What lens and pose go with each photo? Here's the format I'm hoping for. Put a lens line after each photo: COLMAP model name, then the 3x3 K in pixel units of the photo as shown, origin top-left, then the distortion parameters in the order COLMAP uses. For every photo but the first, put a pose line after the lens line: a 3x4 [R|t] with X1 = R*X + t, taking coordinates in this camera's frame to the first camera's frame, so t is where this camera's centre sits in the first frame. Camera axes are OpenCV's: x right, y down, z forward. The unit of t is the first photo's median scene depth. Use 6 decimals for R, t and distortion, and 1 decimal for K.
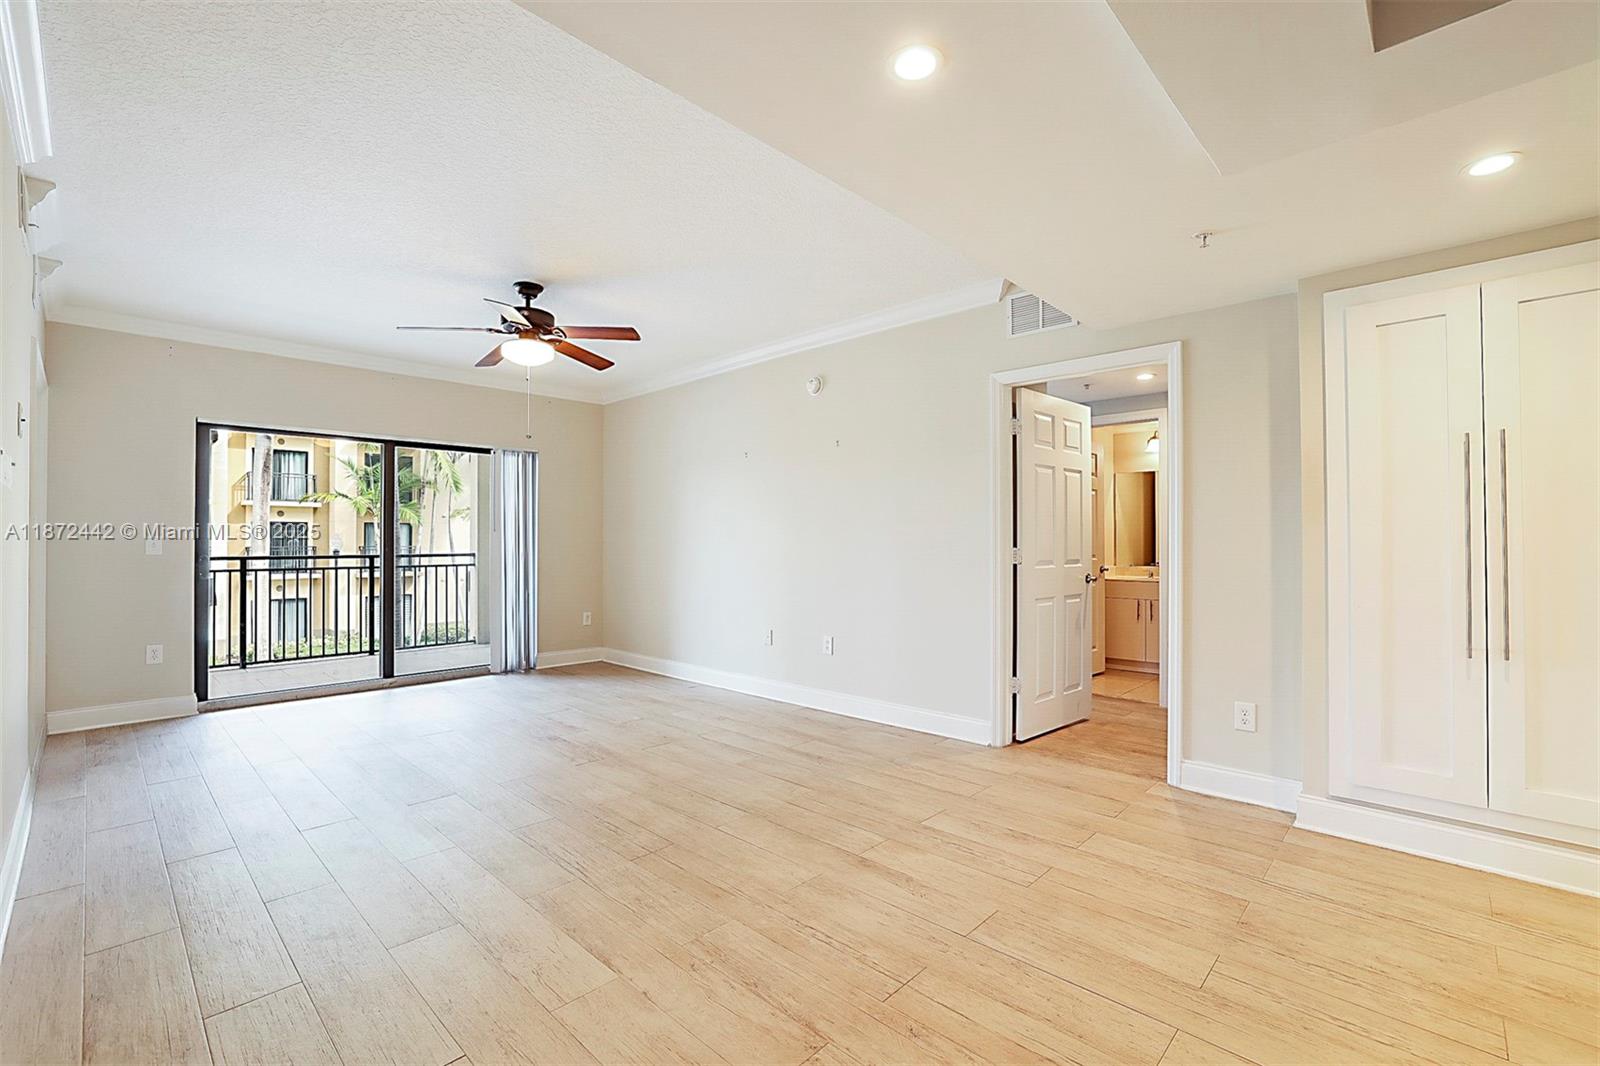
lens RADIAL K [[704.5, 0, 795.1], [0, 704.5, 530.4], [0, 0, 1]] dist [-0.019334, 0.004939]
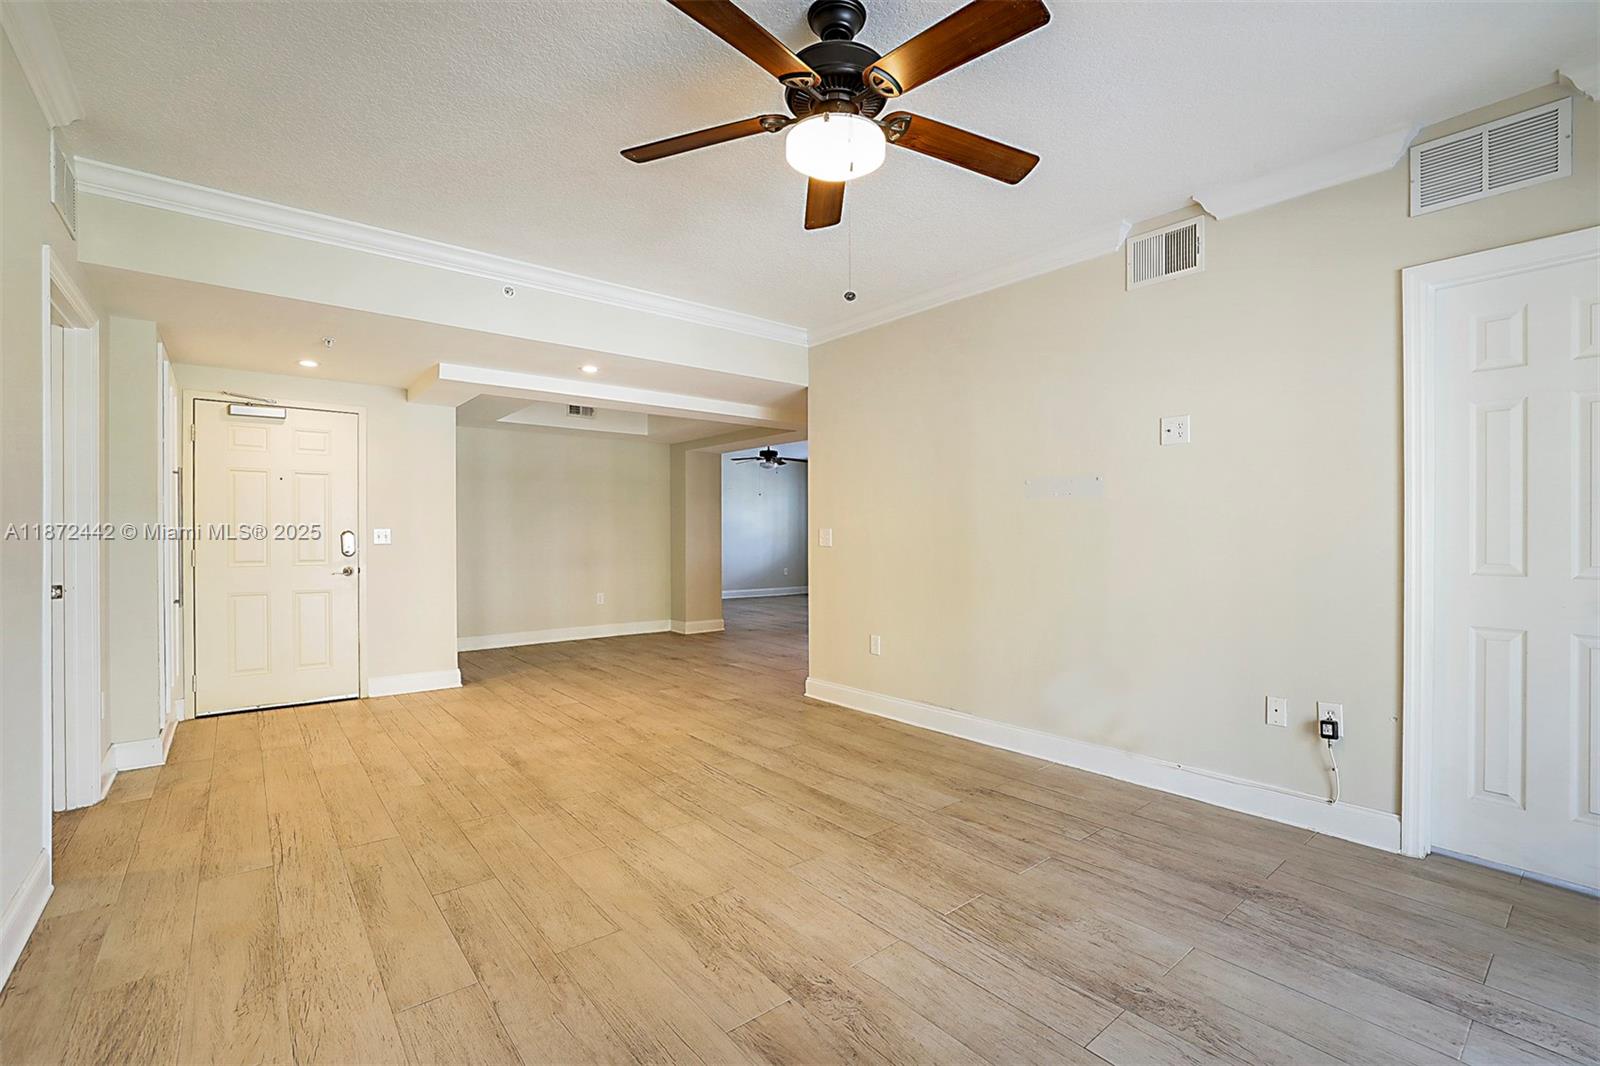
lens RADIAL K [[704.5, 0, 783.6], [0, 704.5, 549.7], [0, 0, 1]] dist [-0.019334, 0.004939]
pose [[-0.989457, 0.000478, 0.144828, -0.388851], [0.001370, 0.999981, 0.006064, 0.019675], [-0.144823, 0.006198, -0.989438, 1.402458]]
